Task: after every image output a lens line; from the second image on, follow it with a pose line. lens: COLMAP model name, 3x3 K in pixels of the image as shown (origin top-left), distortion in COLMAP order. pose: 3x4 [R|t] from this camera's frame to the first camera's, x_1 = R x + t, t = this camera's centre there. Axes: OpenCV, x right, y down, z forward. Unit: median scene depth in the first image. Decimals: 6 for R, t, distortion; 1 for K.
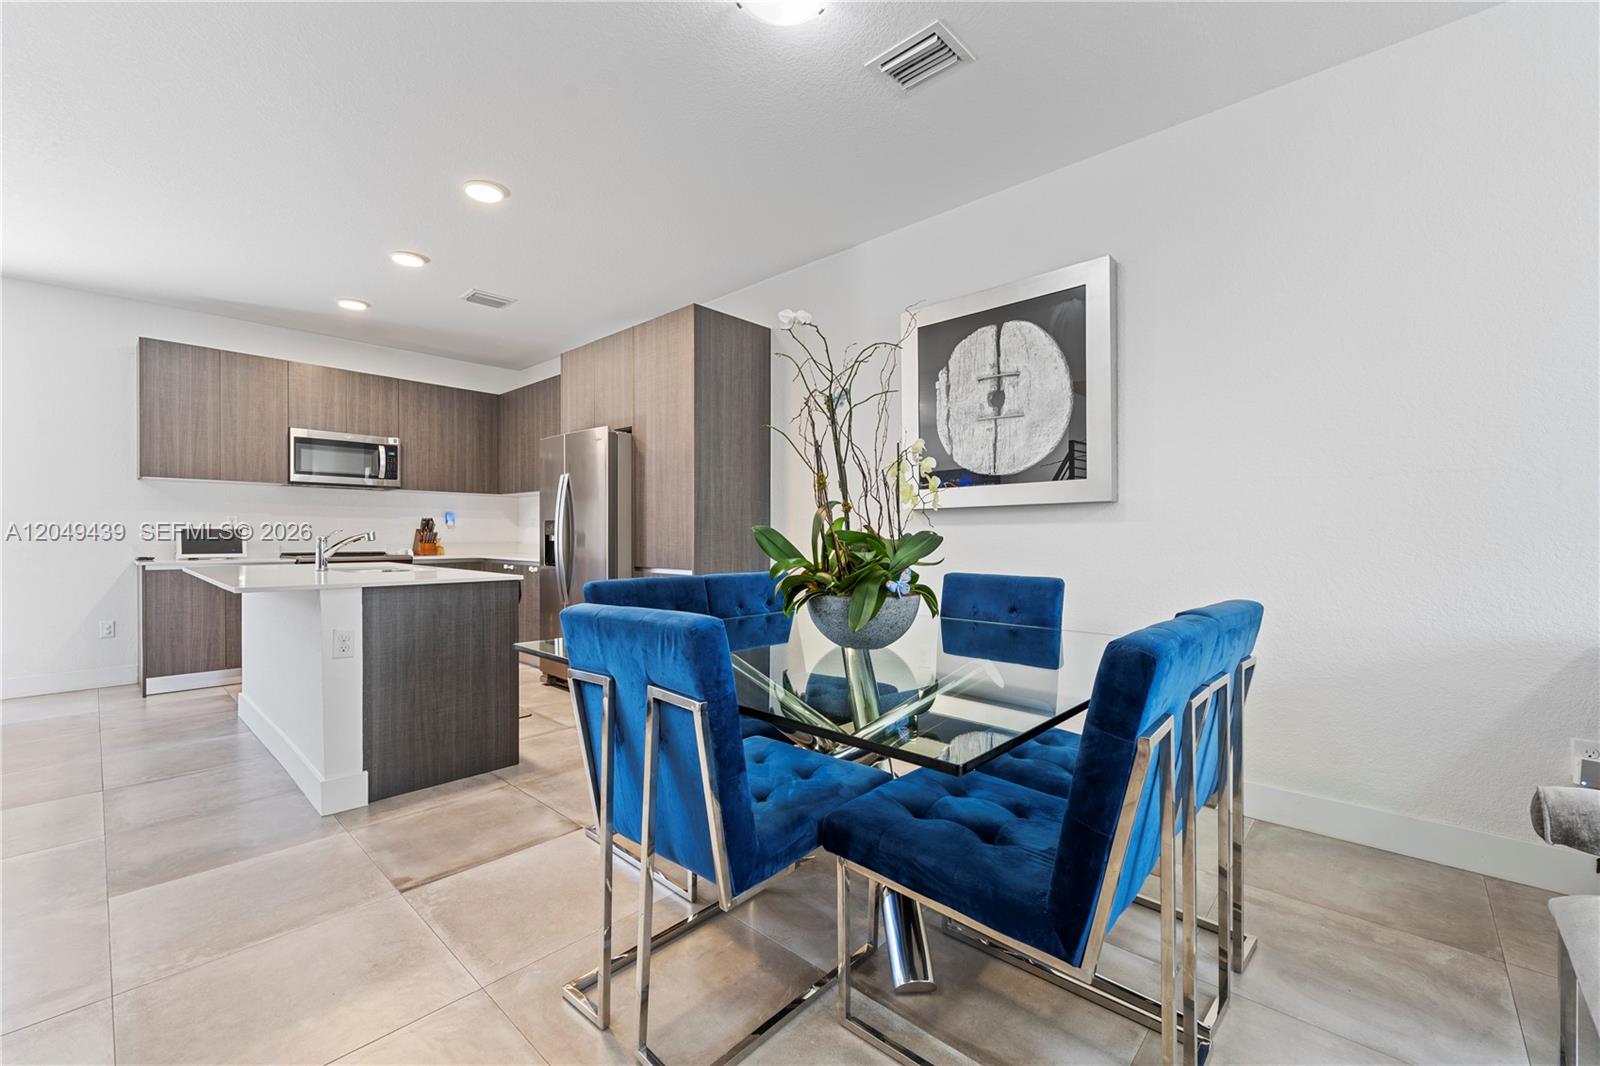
lens RADIAL K [[650.2, 0, 801.2], [0, 650.2, 541.2], [0, 0, 1]] dist [-0.000559, -0.000950]
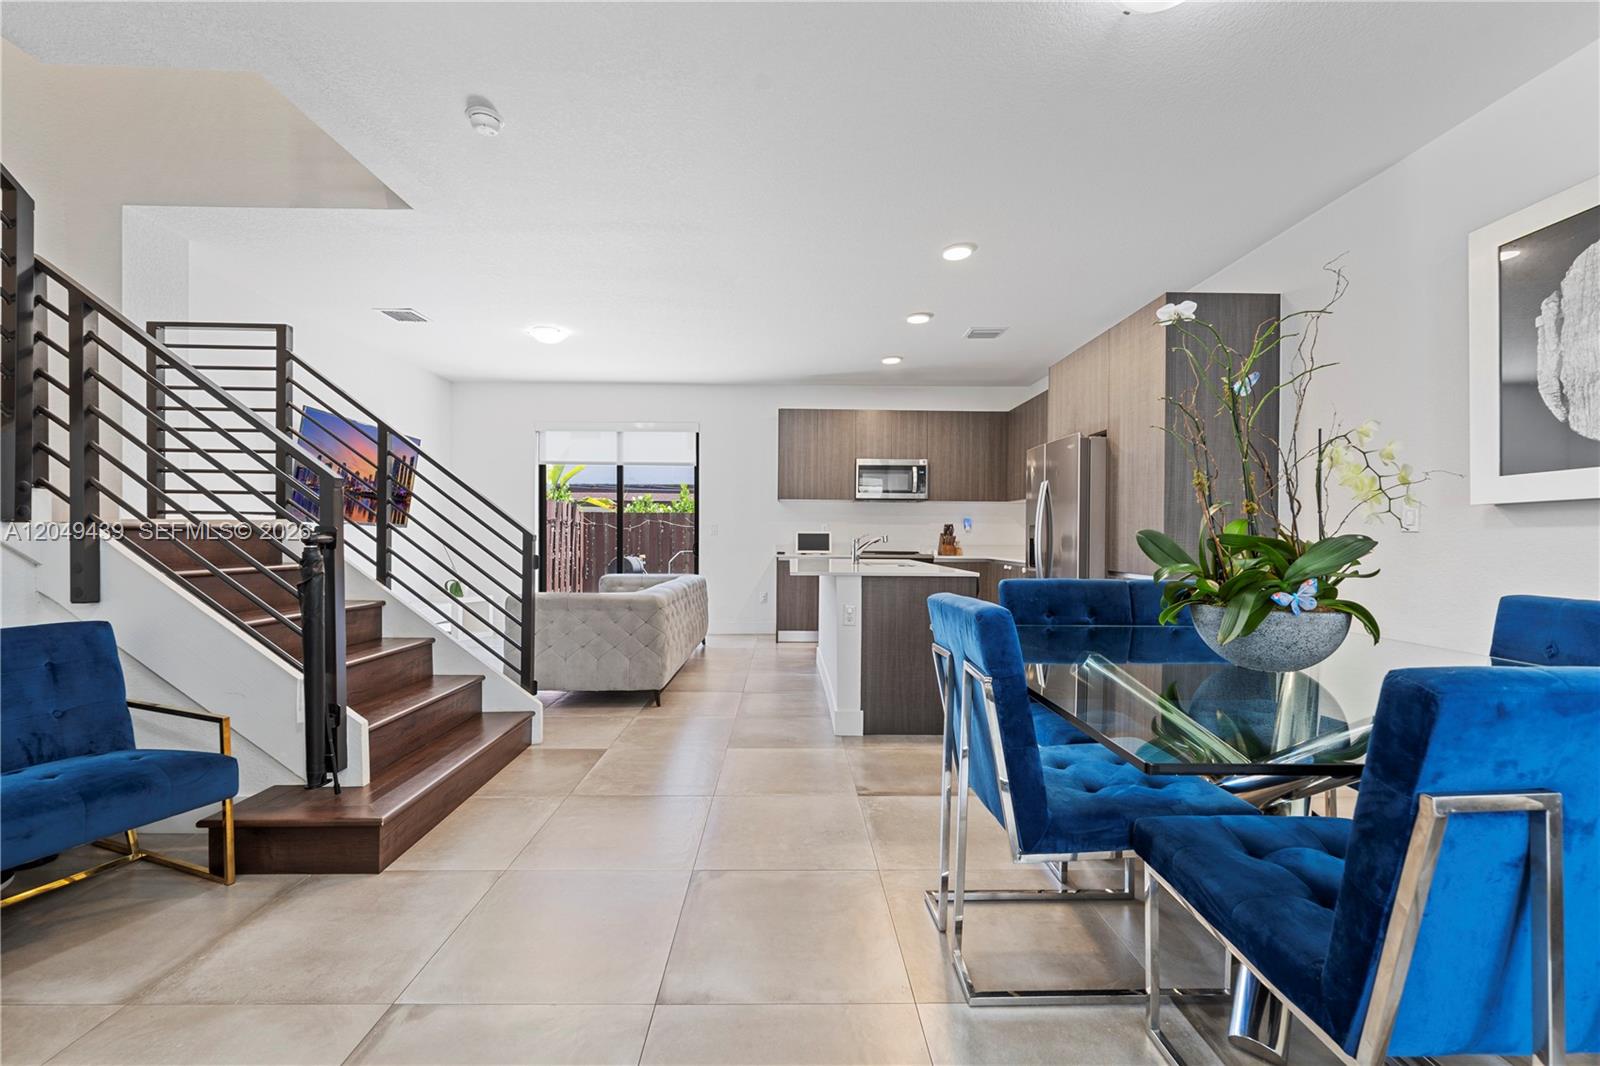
lens RADIAL K [[650.2, 0, 796.7], [0, 650.2, 540.7], [0, 0, 1]] dist [-0.000559, -0.000950]
pose [[0.687007, 0.006423, -0.726623, 0.131850], [-0.011481, 0.999932, -0.002017, 0.000369], [0.726560, 0.009728, 0.687034, -0.024427]]
